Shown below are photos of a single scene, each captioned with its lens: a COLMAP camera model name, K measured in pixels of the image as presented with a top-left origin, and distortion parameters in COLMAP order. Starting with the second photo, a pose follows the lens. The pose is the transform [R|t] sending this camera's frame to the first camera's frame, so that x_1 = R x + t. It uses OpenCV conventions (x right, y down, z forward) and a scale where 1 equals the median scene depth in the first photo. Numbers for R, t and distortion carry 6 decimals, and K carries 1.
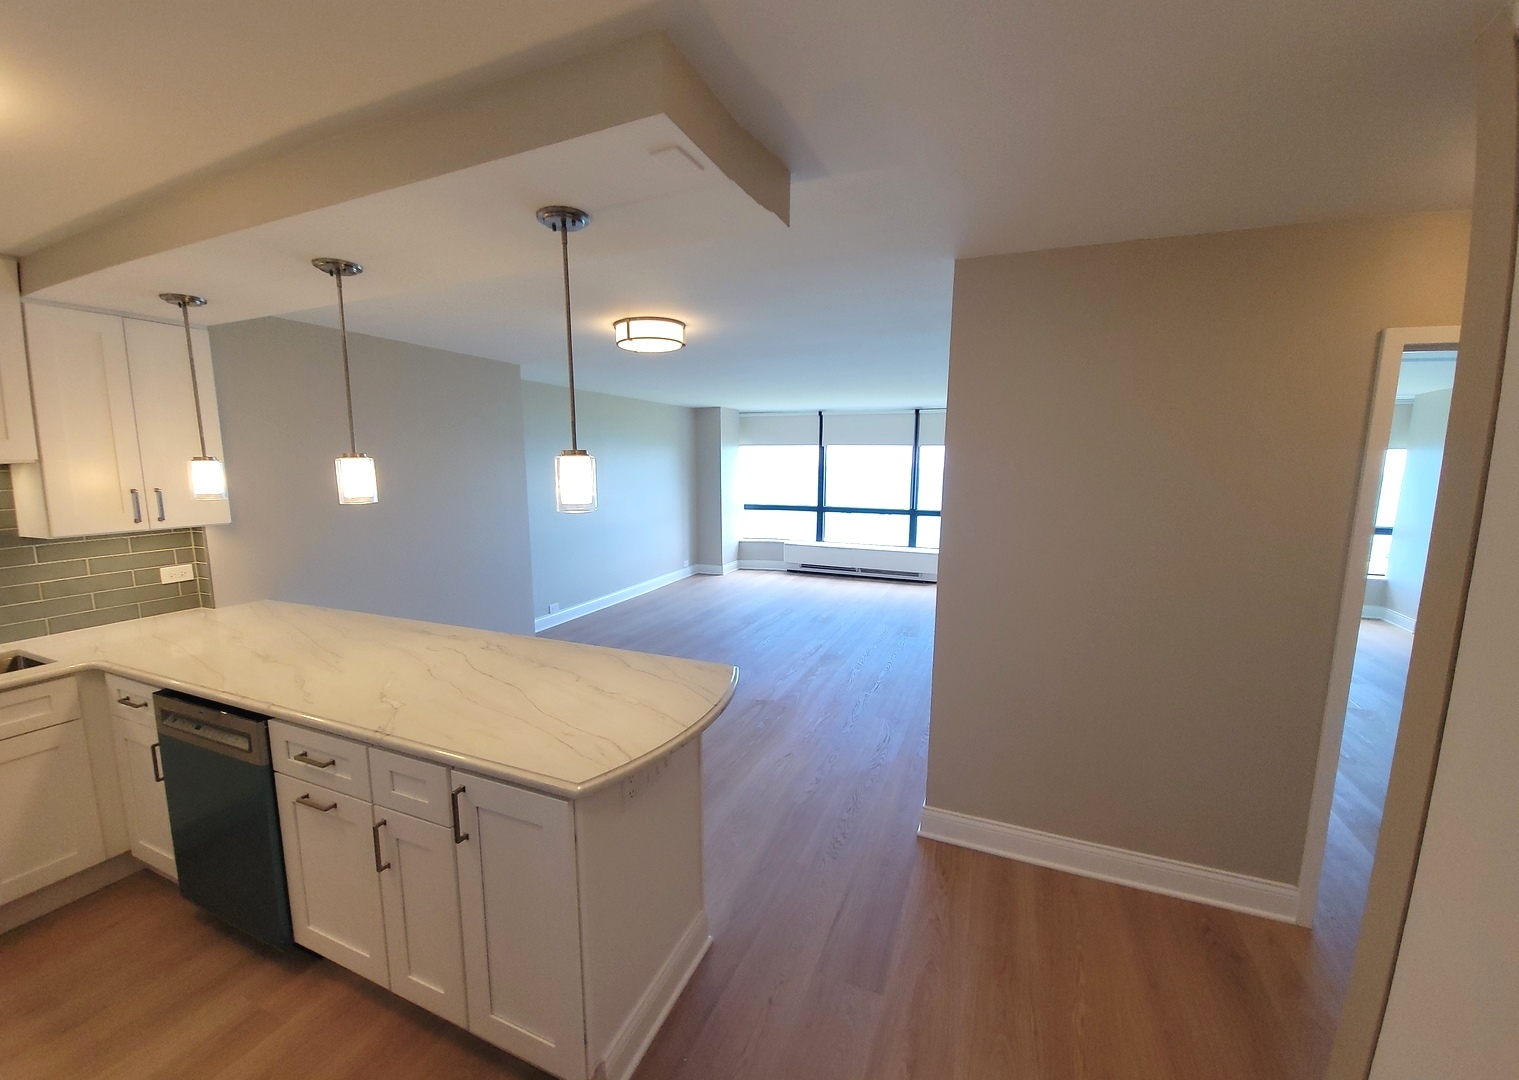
lens RADIAL K [[604.0, 0, 769.0], [0, 604.0, 543.8], [0, 0, 1]] dist [-0.004165, -0.000188]
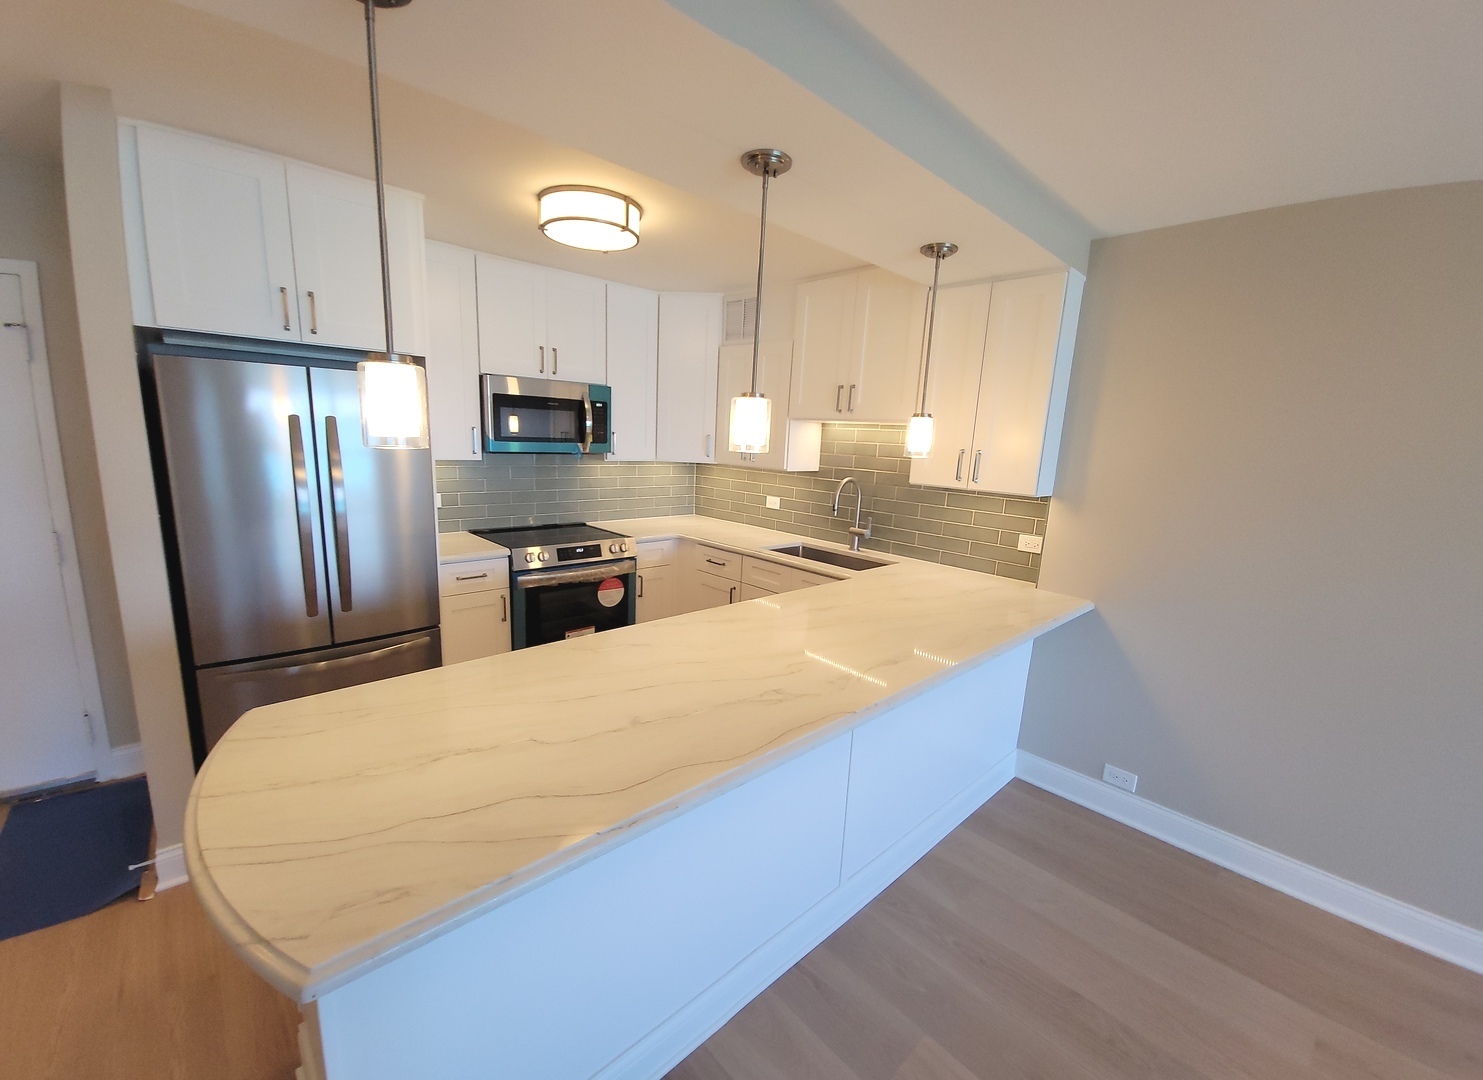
lens RADIAL K [[596.5, 0, 741.9], [0, 596.5, 555.3], [0, 0, 1]] dist [-0.005085, 0.001080]
pose [[-0.437014, 0.161747, -0.884792, 0.092795], [-0.165275, 0.952508, 0.255758, -0.135347], [0.884140, 0.258004, -0.389526, 1.291893]]
